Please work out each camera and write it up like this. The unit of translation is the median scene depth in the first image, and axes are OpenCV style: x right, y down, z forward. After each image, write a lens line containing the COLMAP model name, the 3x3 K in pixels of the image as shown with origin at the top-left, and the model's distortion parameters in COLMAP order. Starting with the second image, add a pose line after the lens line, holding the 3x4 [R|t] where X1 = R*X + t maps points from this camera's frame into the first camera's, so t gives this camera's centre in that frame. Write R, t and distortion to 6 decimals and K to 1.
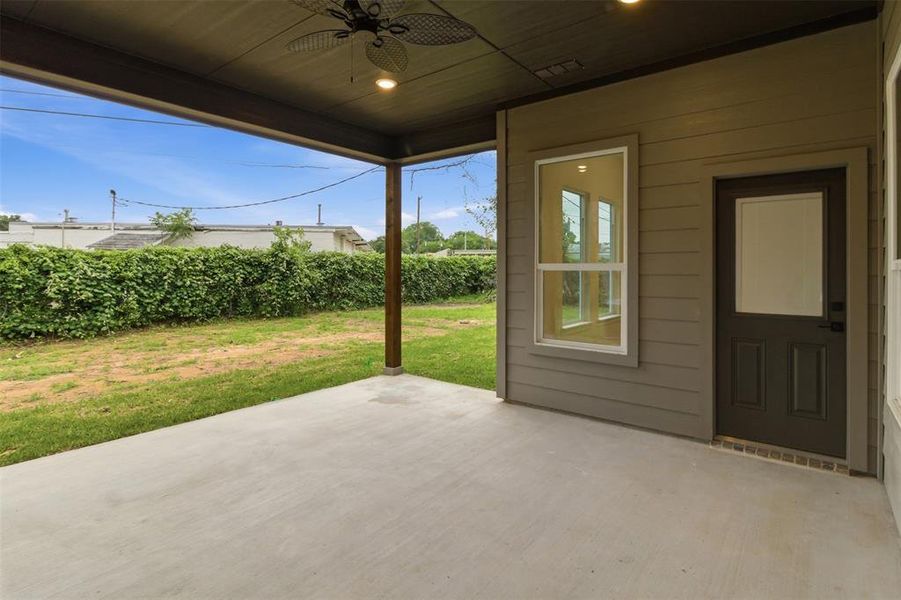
lens RADIAL K [[465.9, 0, 448.9], [0, 465.9, 264.6], [0, 0, 1]] dist [-0.002374, -0.000474]
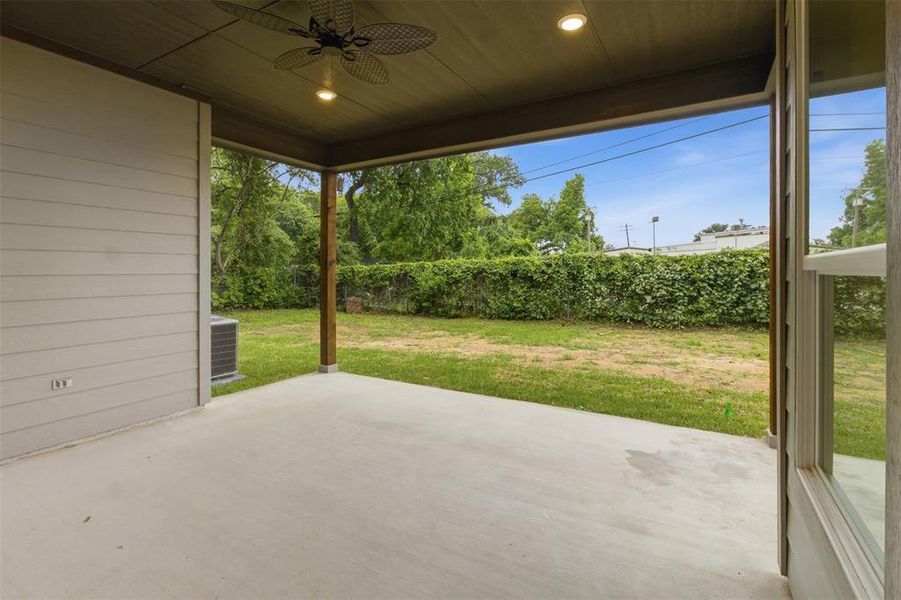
lens RADIAL K [[423.7, 0, 449.5], [0, 423.7, 270.9], [0, 0, 1]] dist [-0.001975, 0.000038]
pose [[0.142081, -0.000088, -0.989855, 0.199920], [0.009996, 0.999949, 0.001346, 0.001903], [0.989805, -0.010086, 0.142074, 0.278359]]
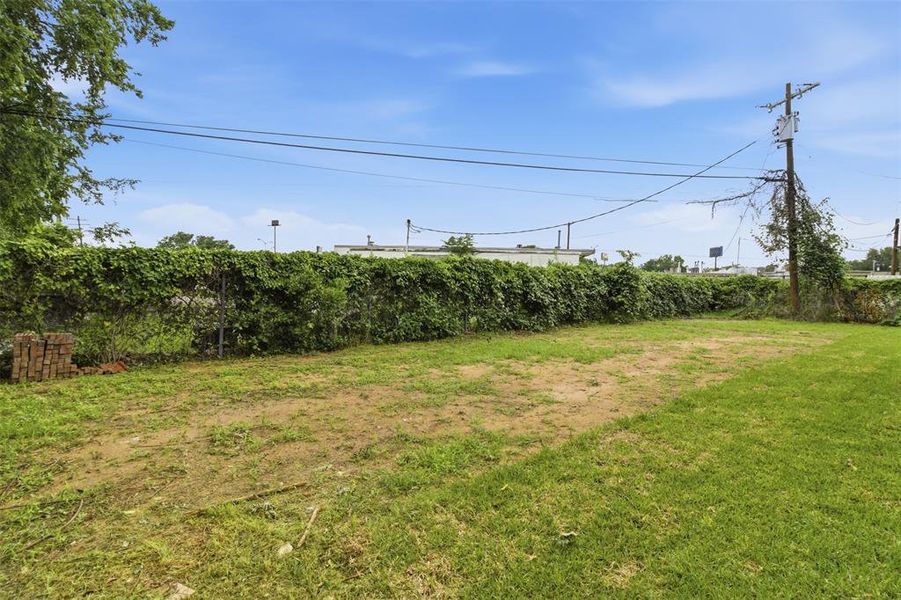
lens RADIAL K [[425.9, 0, 449.6], [0, 425.9, 295.5], [0, 0, 1]] dist [-0.001784, -0.000205]
pose [[0.979922, 0.024789, -0.197836, -0.714680], [-0.020055, 0.999463, 0.025897, 0.024406], [0.198372, -0.021409, 0.979893, -0.217543]]
